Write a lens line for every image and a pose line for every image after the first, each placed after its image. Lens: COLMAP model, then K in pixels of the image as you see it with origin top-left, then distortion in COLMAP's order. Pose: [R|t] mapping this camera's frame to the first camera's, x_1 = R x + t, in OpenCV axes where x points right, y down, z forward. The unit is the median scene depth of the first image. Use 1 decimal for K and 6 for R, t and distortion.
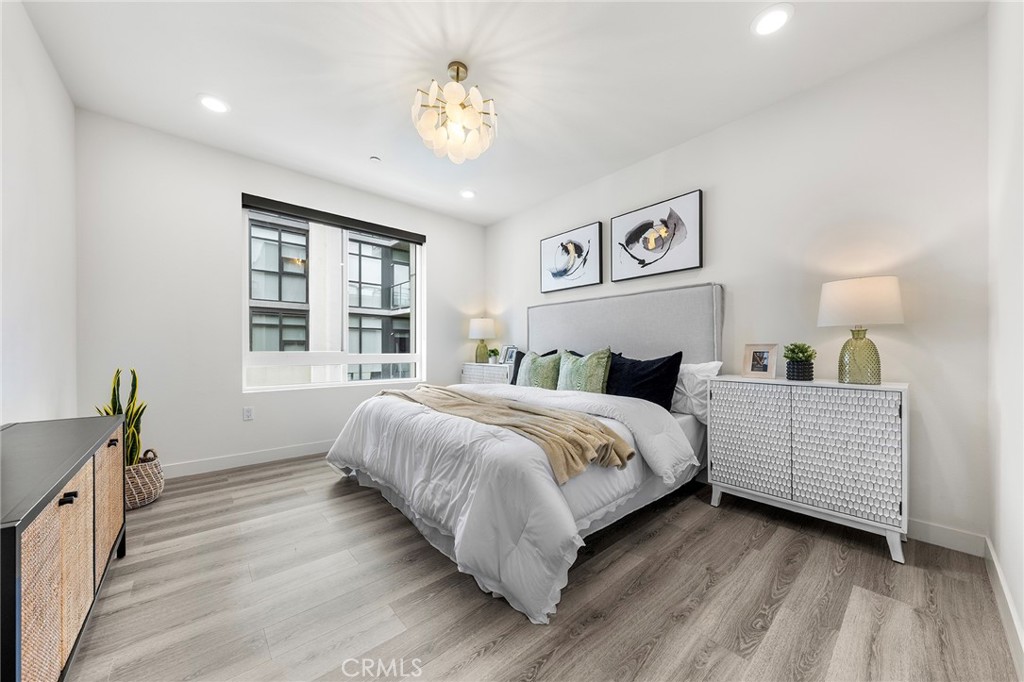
lens RADIAL K [[368.0, 0, 516.8], [0, 368.0, 347.9], [0, 0, 1]] dist [0.011178, -0.002073]
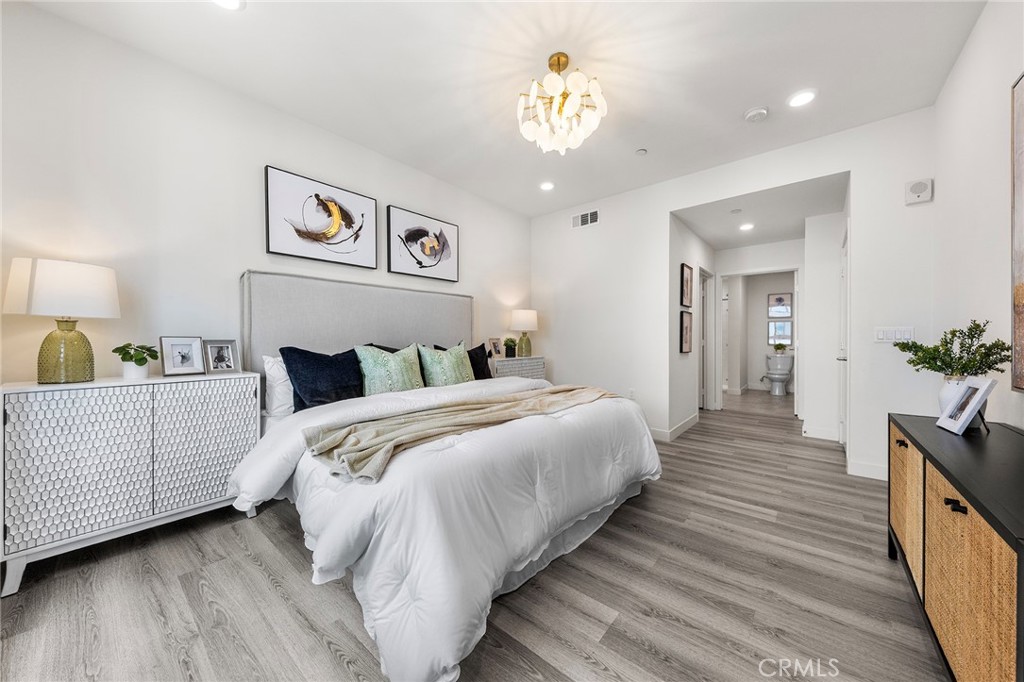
lens RADIAL K [[368.0, 0, 511.4], [0, 368.0, 340.2], [0, 0, 1]] dist [0.011178, -0.002073]
pose [[-0.167949, 0.000578, 0.985795, -0.762416], [0.002922, 0.999996, -0.000088, -0.001587], [-0.985791, 0.002865, -0.167950, 0.883349]]
